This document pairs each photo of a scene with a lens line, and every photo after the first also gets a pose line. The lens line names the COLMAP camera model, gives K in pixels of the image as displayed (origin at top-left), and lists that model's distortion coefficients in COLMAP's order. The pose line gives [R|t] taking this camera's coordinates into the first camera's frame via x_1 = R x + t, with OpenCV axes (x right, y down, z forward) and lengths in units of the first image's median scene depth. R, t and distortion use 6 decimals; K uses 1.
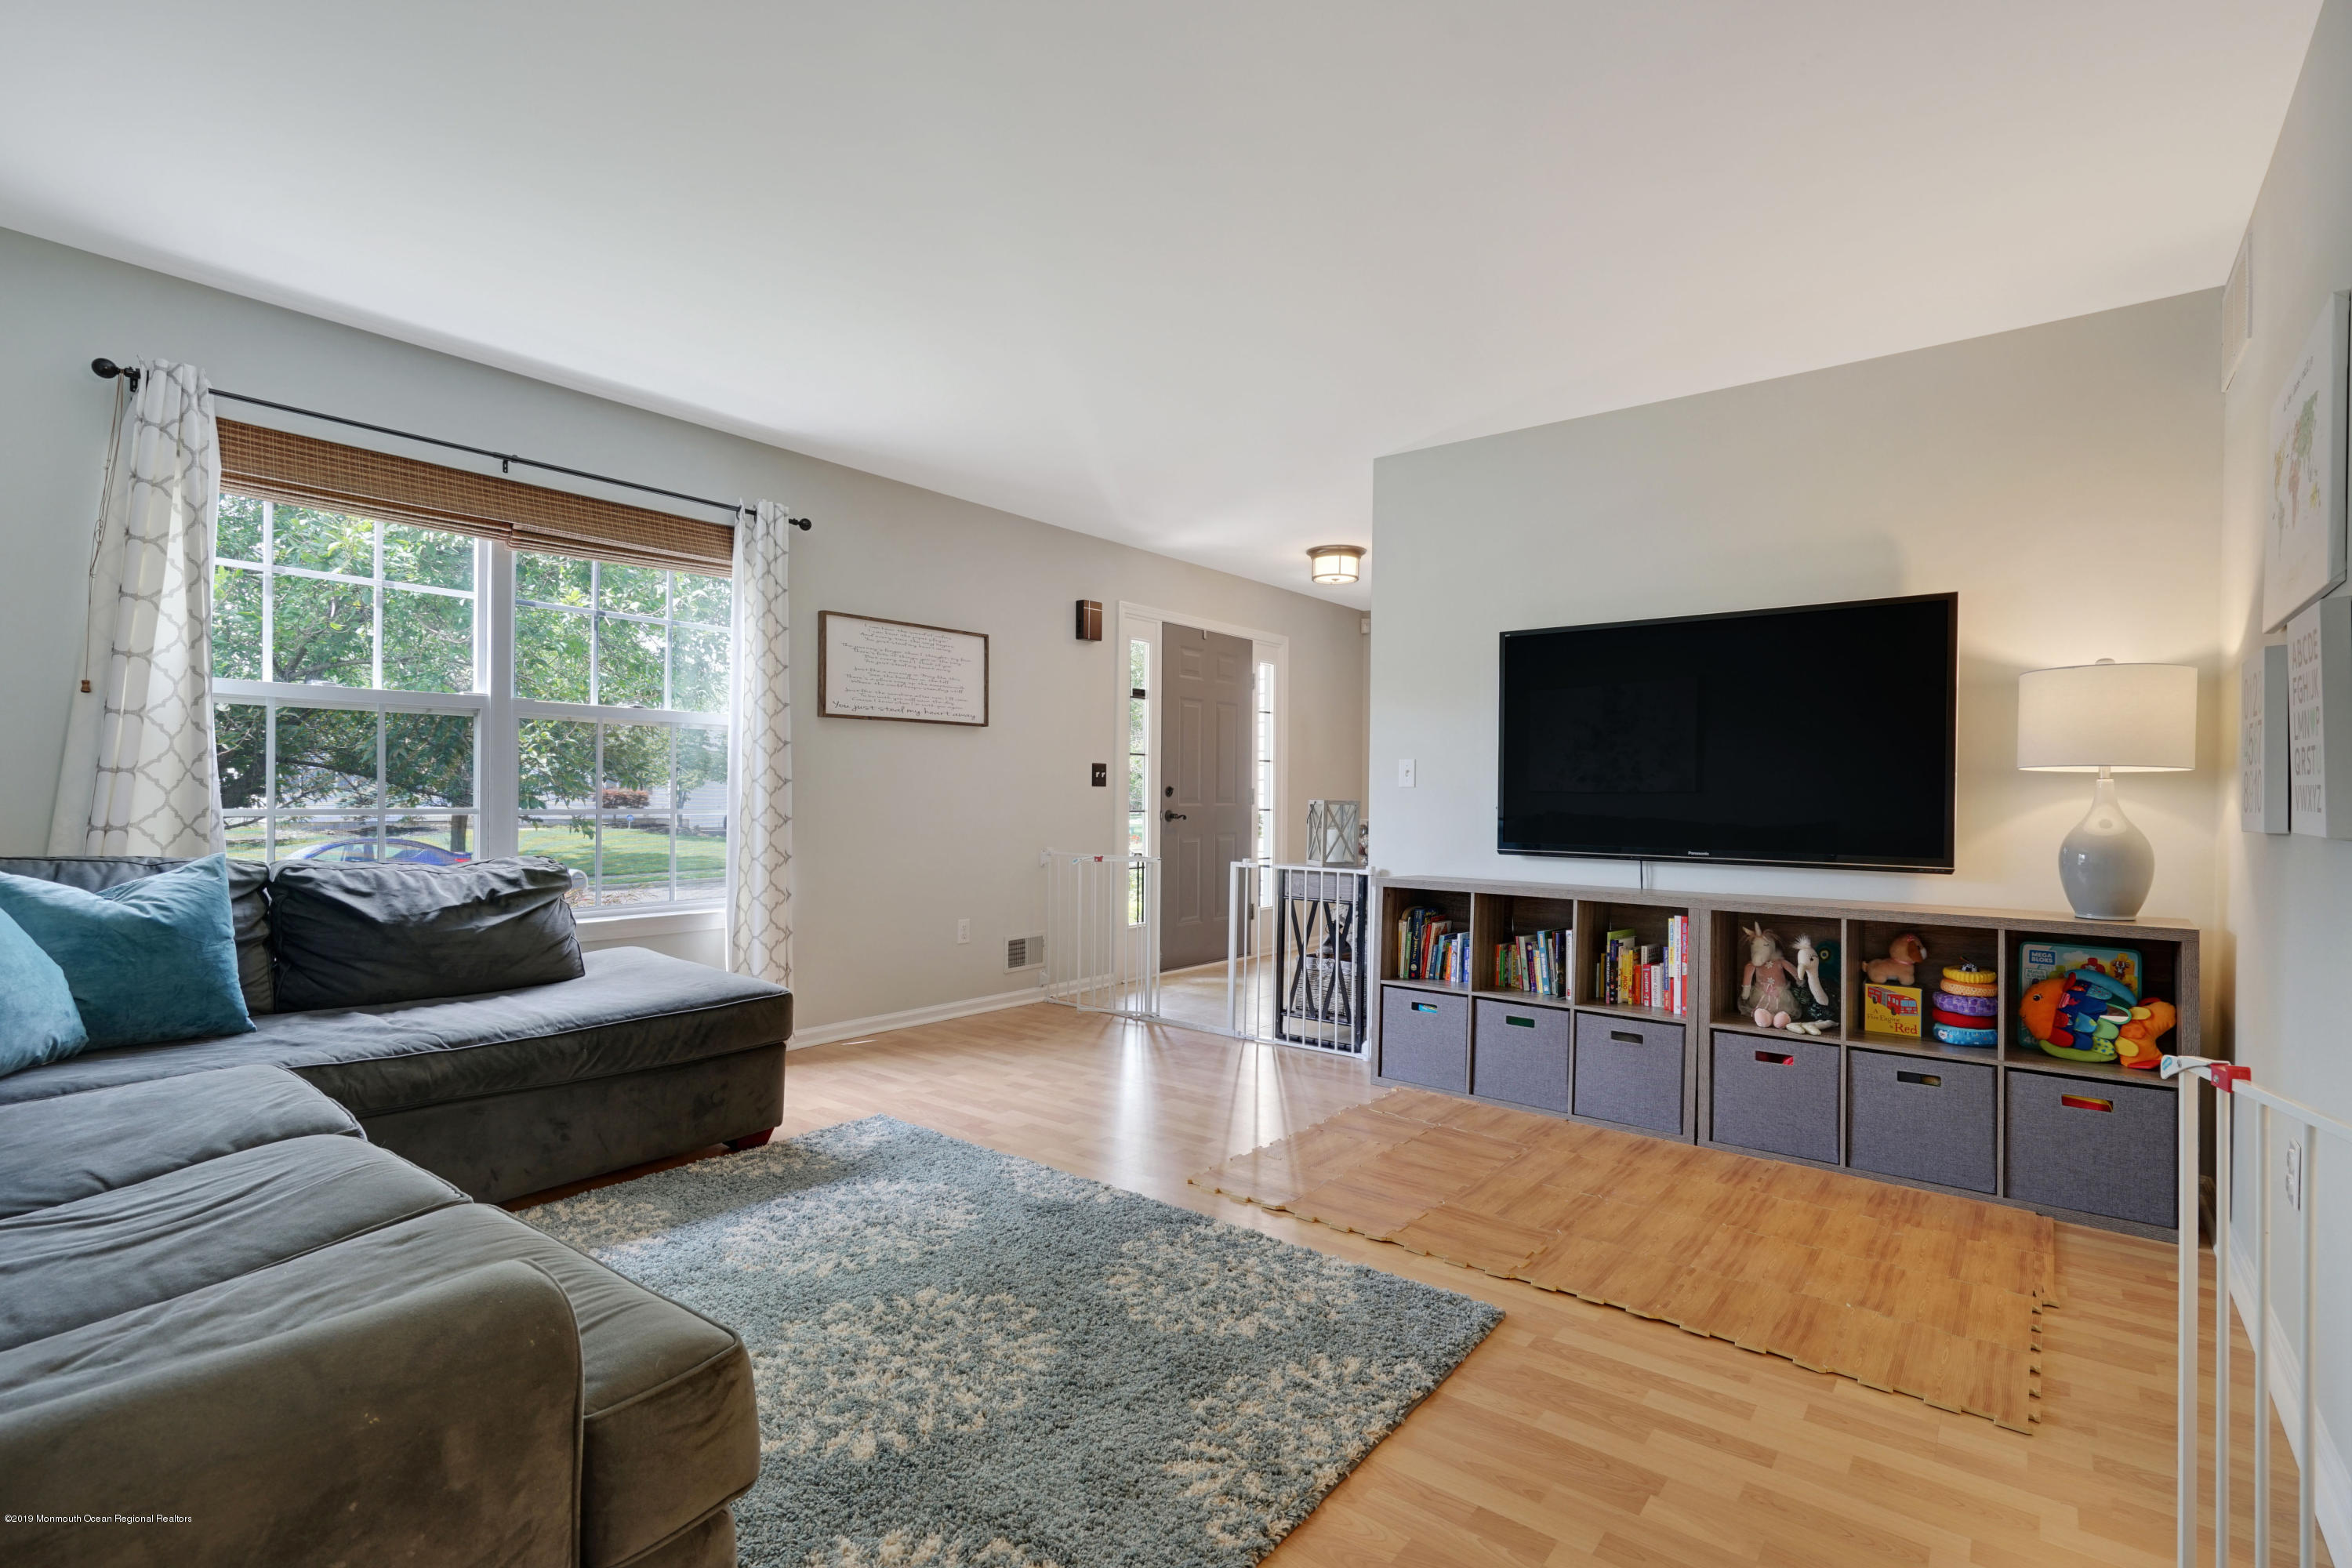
lens RADIAL K [[1070.4, 0, 1189.1], [0, 1070.4, 793.5], [0, 0, 1]] dist [-0.000153, -0.000307]
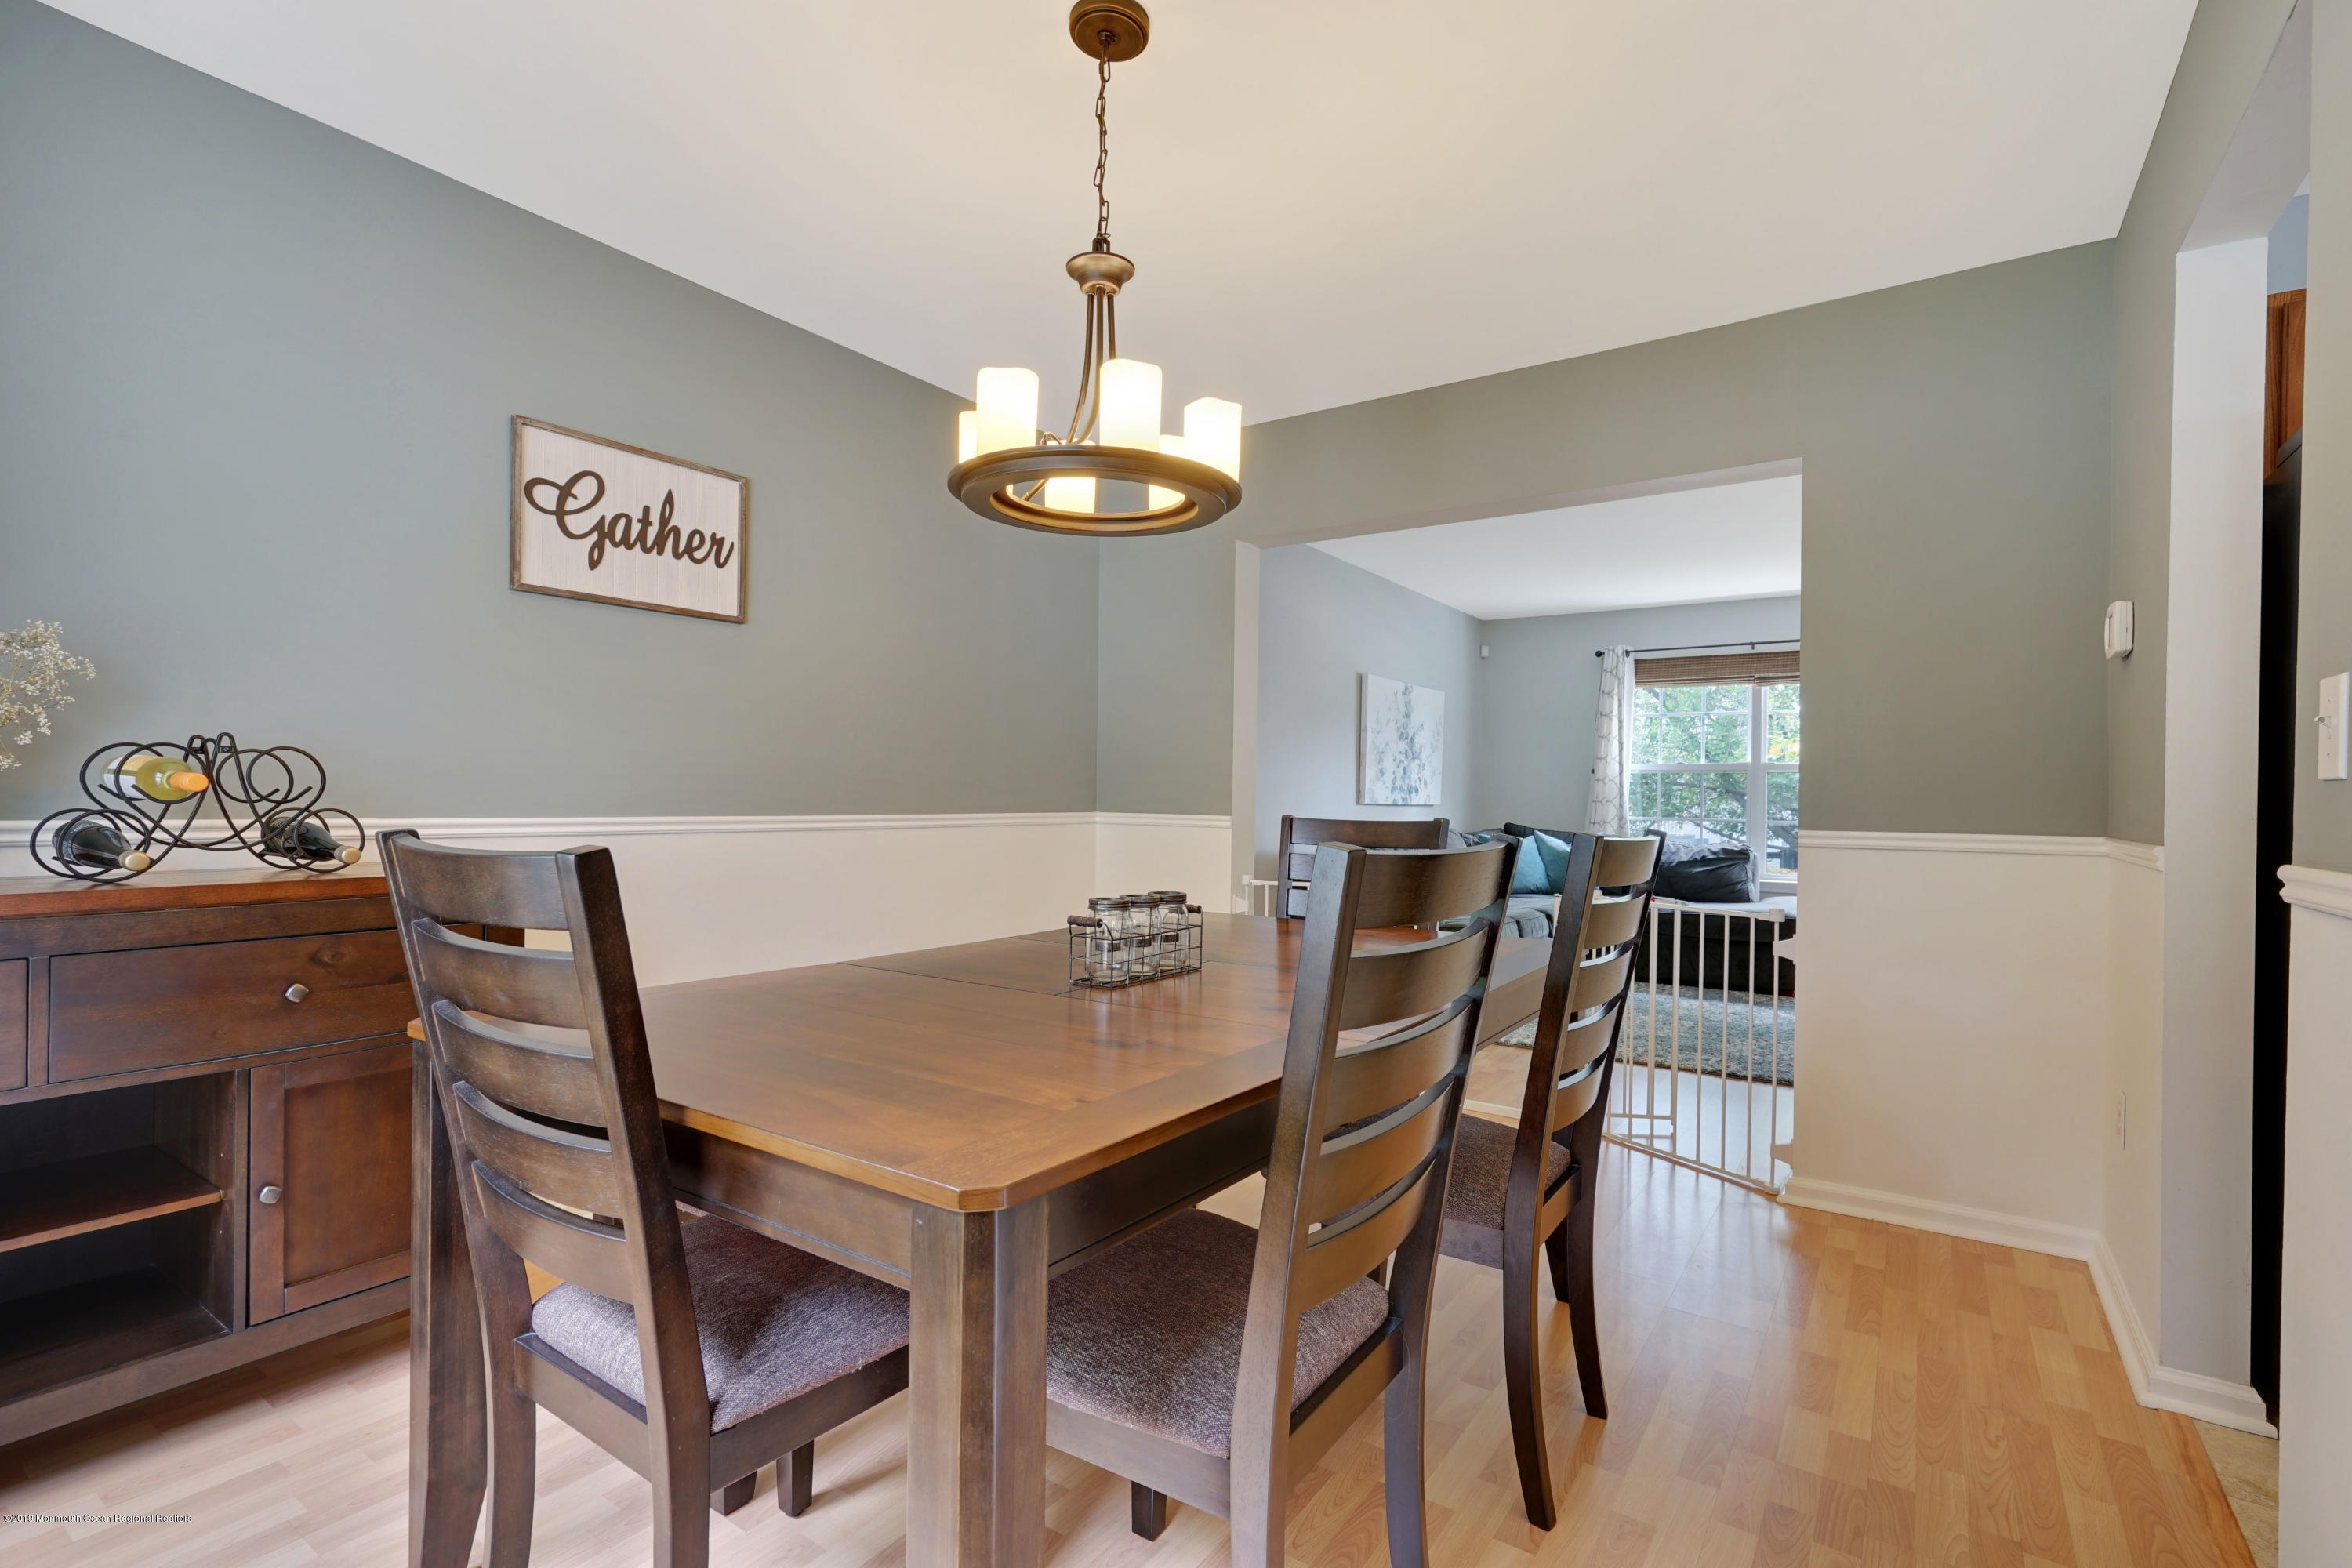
lens RADIAL K [[1070.4, 0, 1189.1], [0, 1070.4, 793.5], [0, 0, 1]] dist [-0.000153, -0.000307]
pose [[0.073603, -0.002759, -0.997284, 1.461115], [-0.020791, 0.999775, -0.004300, -0.005563], [0.997071, 0.021051, 0.073529, -0.208555]]
